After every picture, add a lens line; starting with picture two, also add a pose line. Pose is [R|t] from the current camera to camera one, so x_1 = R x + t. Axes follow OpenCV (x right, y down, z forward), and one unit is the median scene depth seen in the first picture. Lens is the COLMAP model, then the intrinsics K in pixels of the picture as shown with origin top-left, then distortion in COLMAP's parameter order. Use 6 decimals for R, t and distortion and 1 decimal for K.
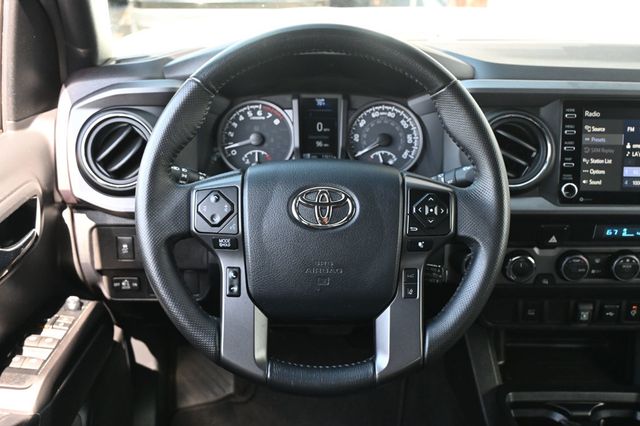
lens RADIAL K [[671.0, 0, 320.0], [0, 671.0, 213.0], [0, 0, 1]] dist [-0.006269, -0.005729]
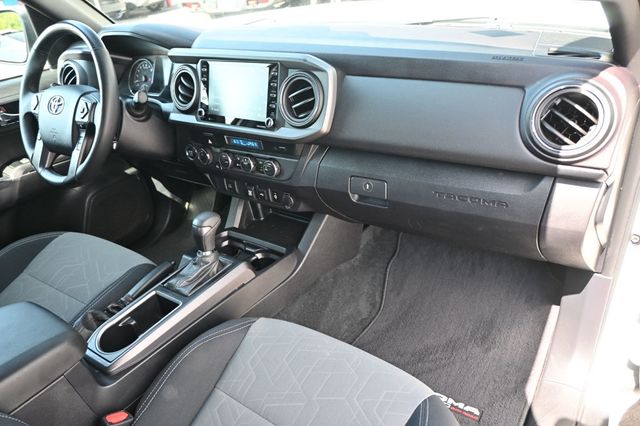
lens RADIAL K [[476.2, 0, 320.0], [0, 476.2, 213.0], [0, 0, 1]] dist [0.002102, 0.000656]
pose [[0.814549, 0.193302, -0.546941, 1.342548], [-0.116969, 0.978212, 0.171524, -0.026984], [0.568180, -0.075740, 0.819412, 0.126120]]
